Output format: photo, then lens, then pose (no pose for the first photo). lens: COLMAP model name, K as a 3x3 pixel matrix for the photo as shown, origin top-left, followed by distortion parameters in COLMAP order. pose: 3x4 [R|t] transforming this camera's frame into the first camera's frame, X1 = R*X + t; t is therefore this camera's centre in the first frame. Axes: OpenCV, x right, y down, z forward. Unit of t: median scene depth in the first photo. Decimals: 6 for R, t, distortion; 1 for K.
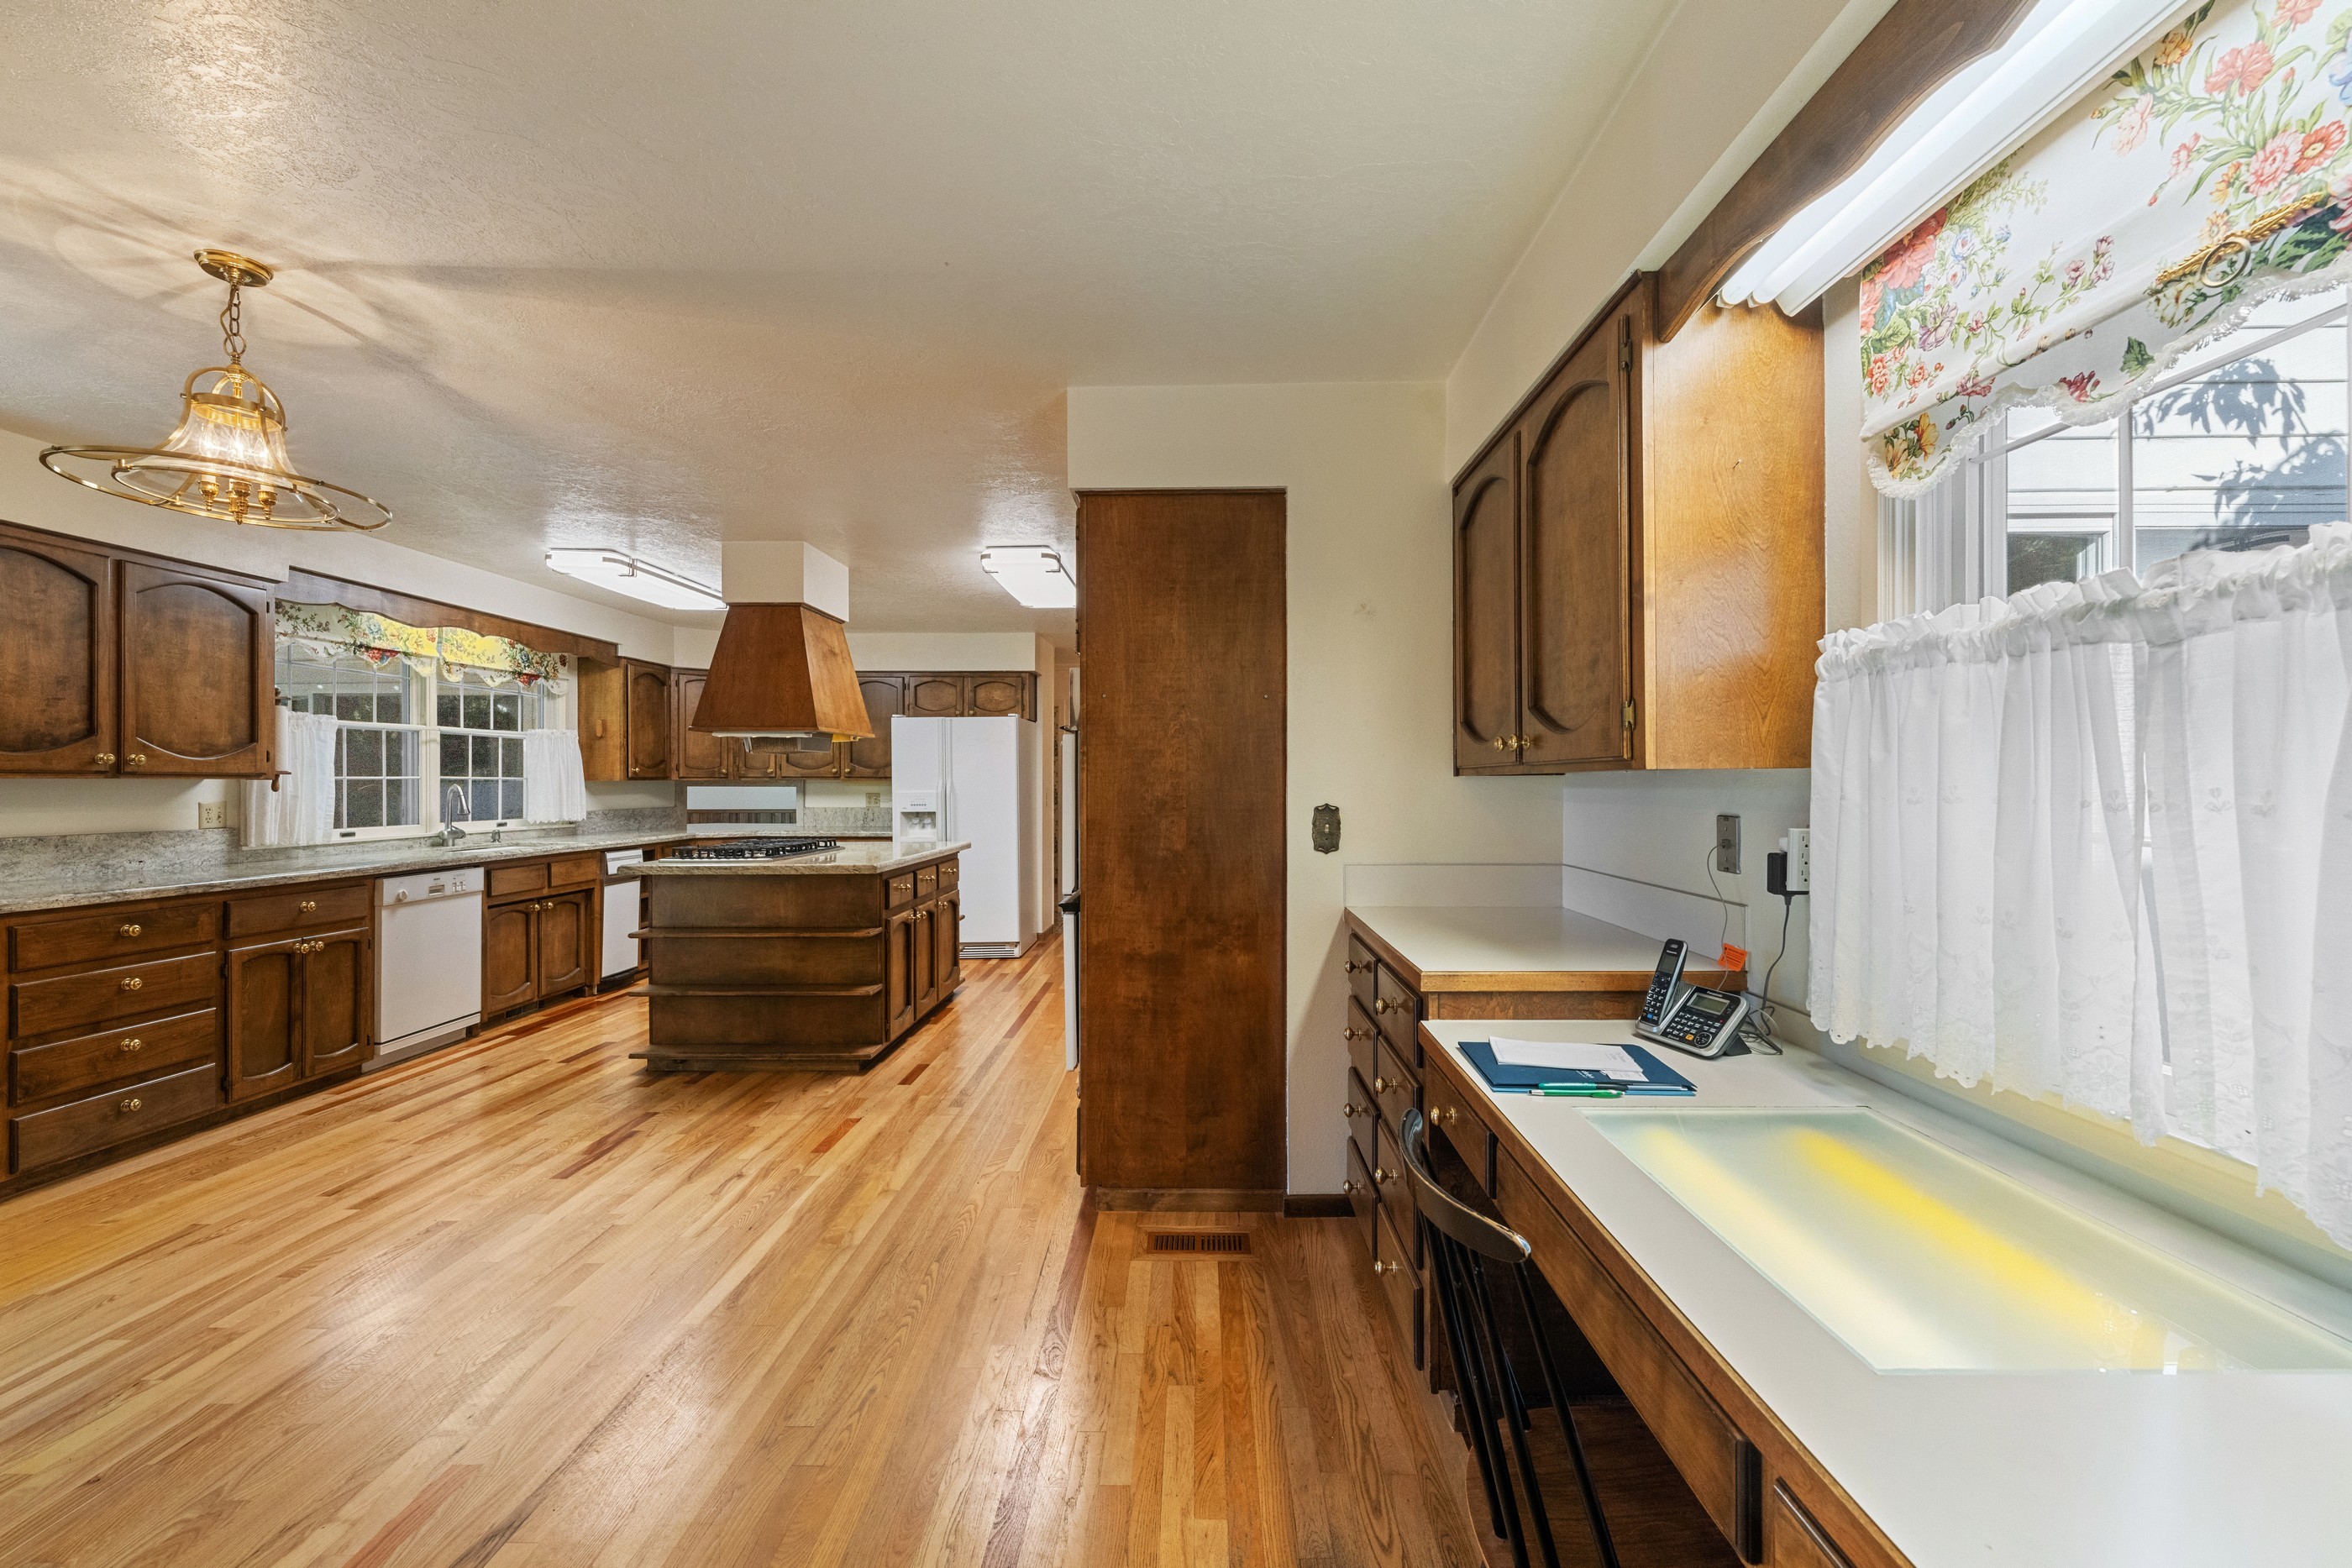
lens RADIAL K [[958.8, 0, 1182.2], [0, 958.8, 782.9], [0, 0, 1]] dist [0.001245, -0.001075]
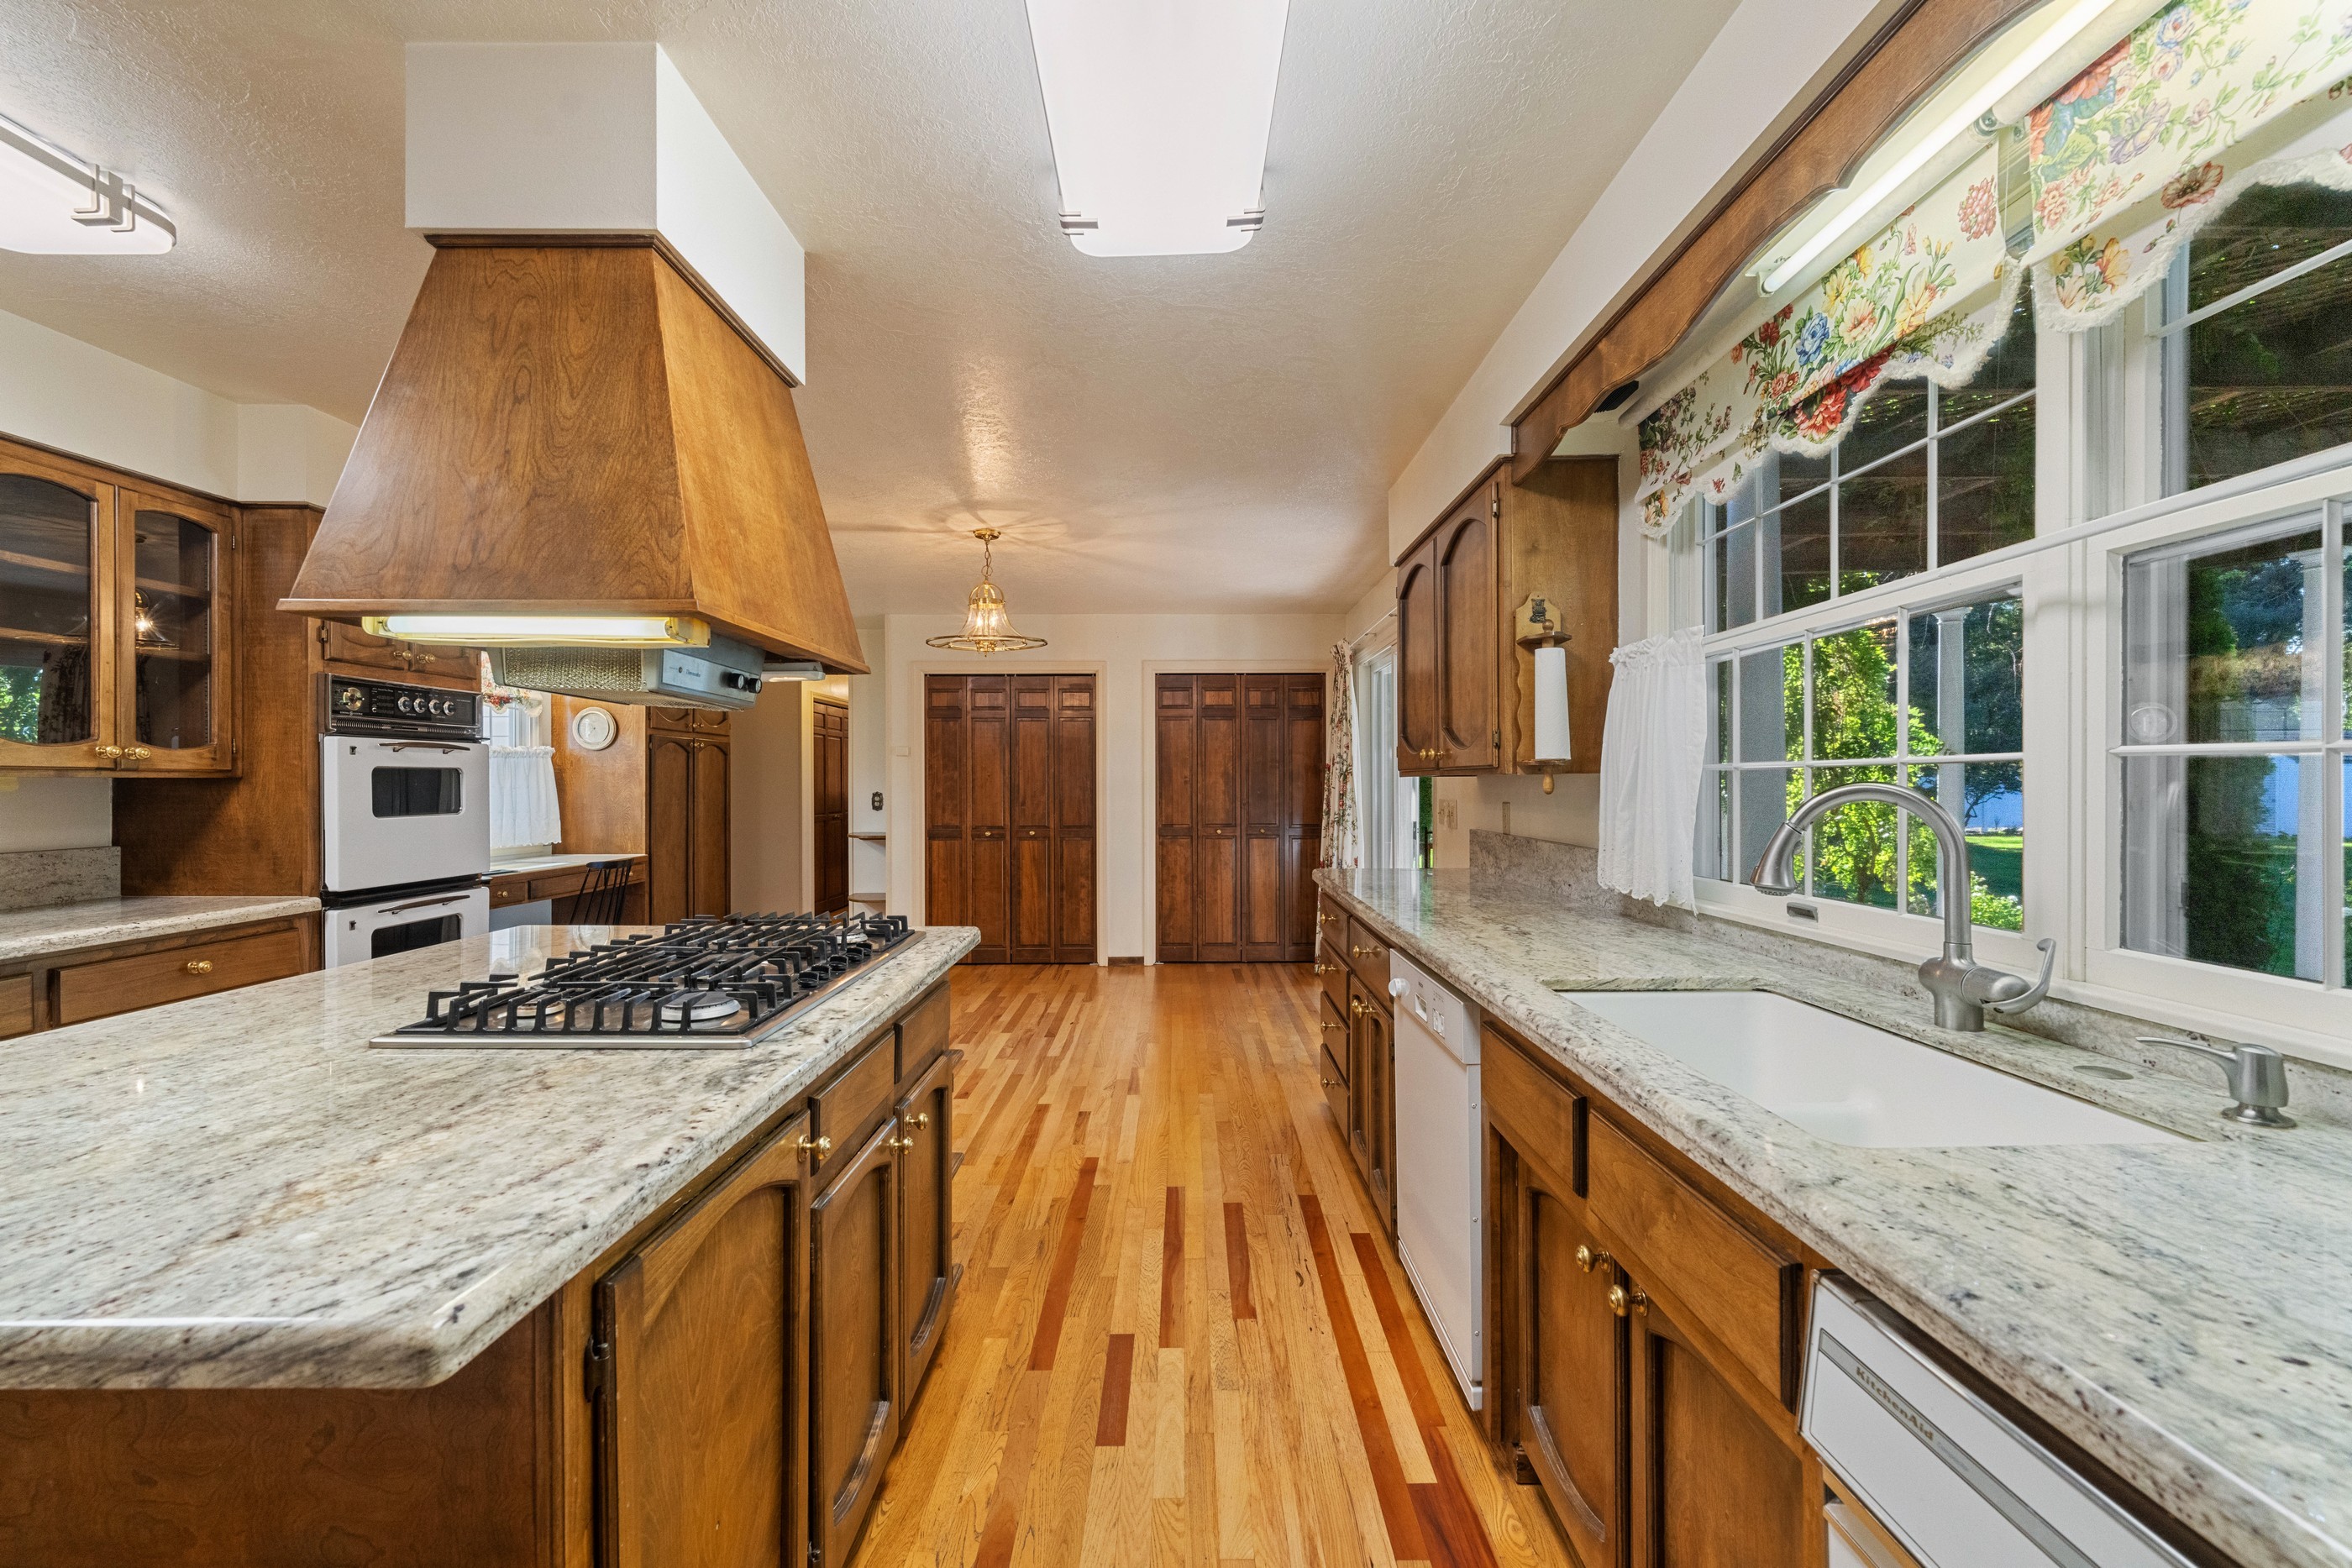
lens RADIAL K [[958.8, 0, 1186.9], [0, 958.8, 785.8], [0, 0, 1]] dist [0.001245, -0.001075]
pose [[-0.999773, 0.003050, -0.021086, -0.661005], [0.002994, 0.999992, 0.002664, 0.001639], [0.021094, 0.002600, -0.999774, 1.483729]]
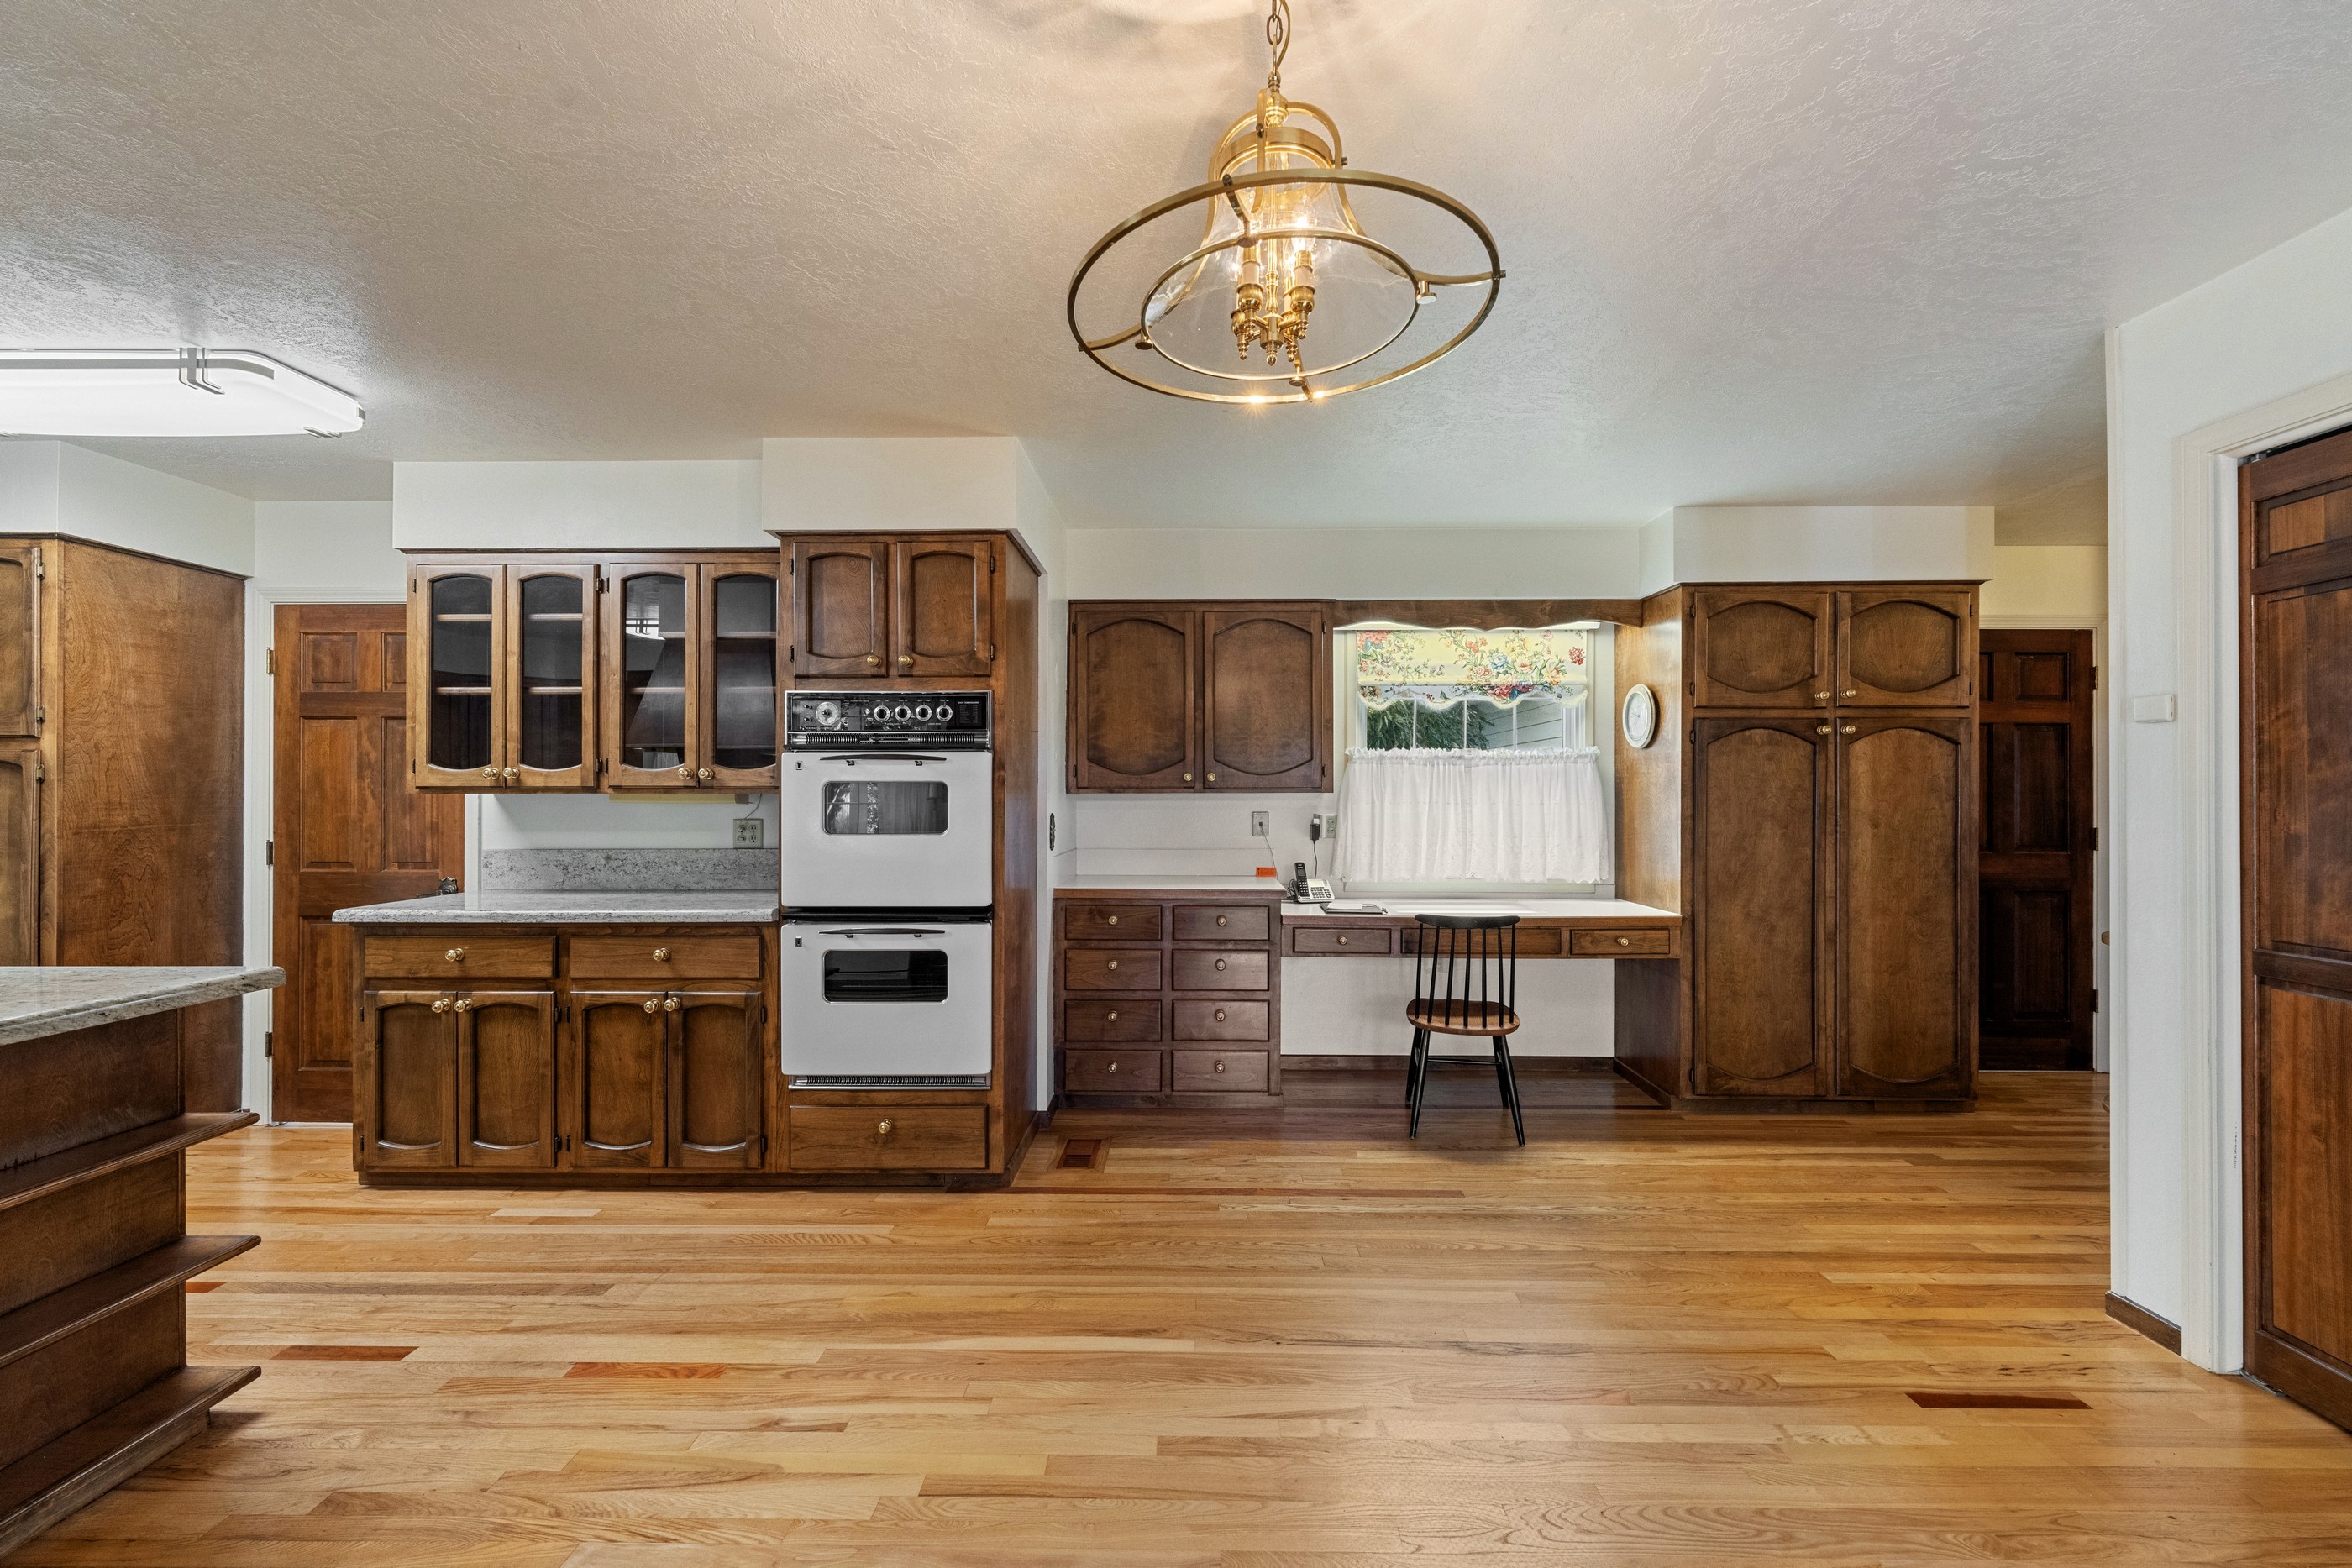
lens RADIAL K [[958.8, 0, 1183.2], [0, 958.8, 794.2], [0, 0, 1]] dist [0.001245, -0.001075]
pose [[0.002060, 0.003121, 0.999993, -0.760240], [-0.001446, 0.999994, -0.003118, -0.001590], [-0.999997, -0.001440, 0.002064, 0.509323]]
